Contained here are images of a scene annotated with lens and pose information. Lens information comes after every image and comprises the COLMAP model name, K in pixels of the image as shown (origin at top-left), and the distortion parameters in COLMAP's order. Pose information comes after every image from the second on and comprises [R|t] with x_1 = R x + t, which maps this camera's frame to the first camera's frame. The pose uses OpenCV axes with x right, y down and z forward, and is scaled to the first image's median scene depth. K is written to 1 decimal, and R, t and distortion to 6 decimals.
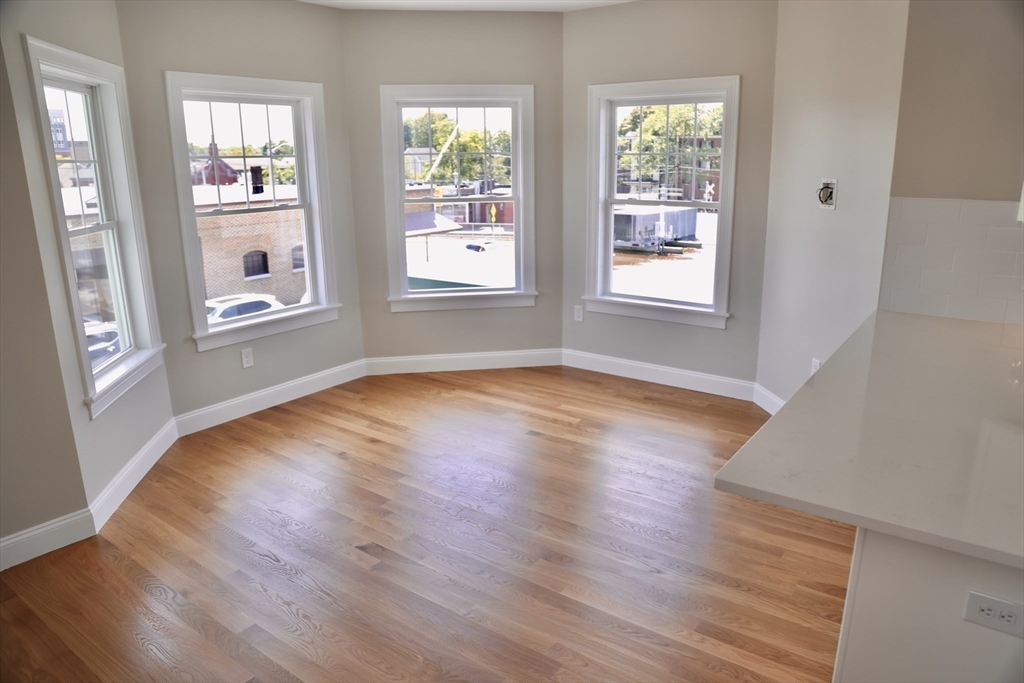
lens RADIAL K [[708.5, 0, 515.5], [0, 708.5, 356.0], [0, 0, 1]] dist [-0.123950, 0.084886]
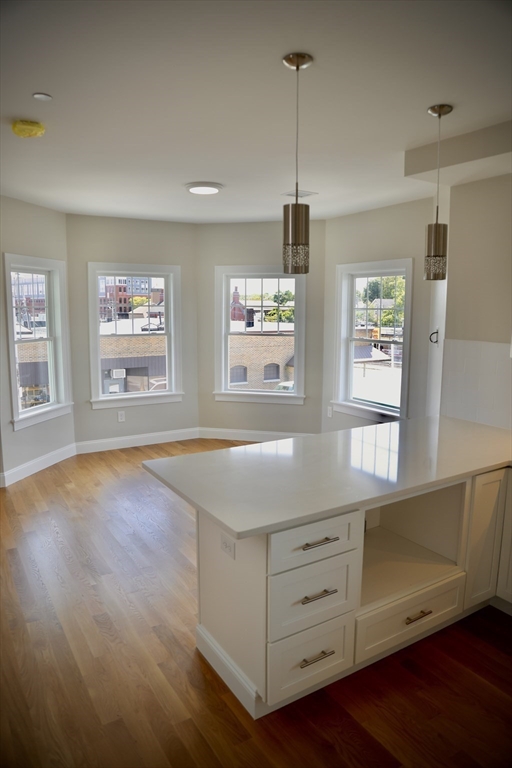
lens RADIAL K [[531.4, 0, 238.0], [0, 531.4, 384.5], [0, 0, 1]] dist [-0.123950, 0.084886]
pose [[0.920597, 0.070404, -0.384115, 0.367883], [-0.118552, 0.987579, -0.103117, 0.023527], [0.372084, 0.140467, 0.917509, -0.124156]]
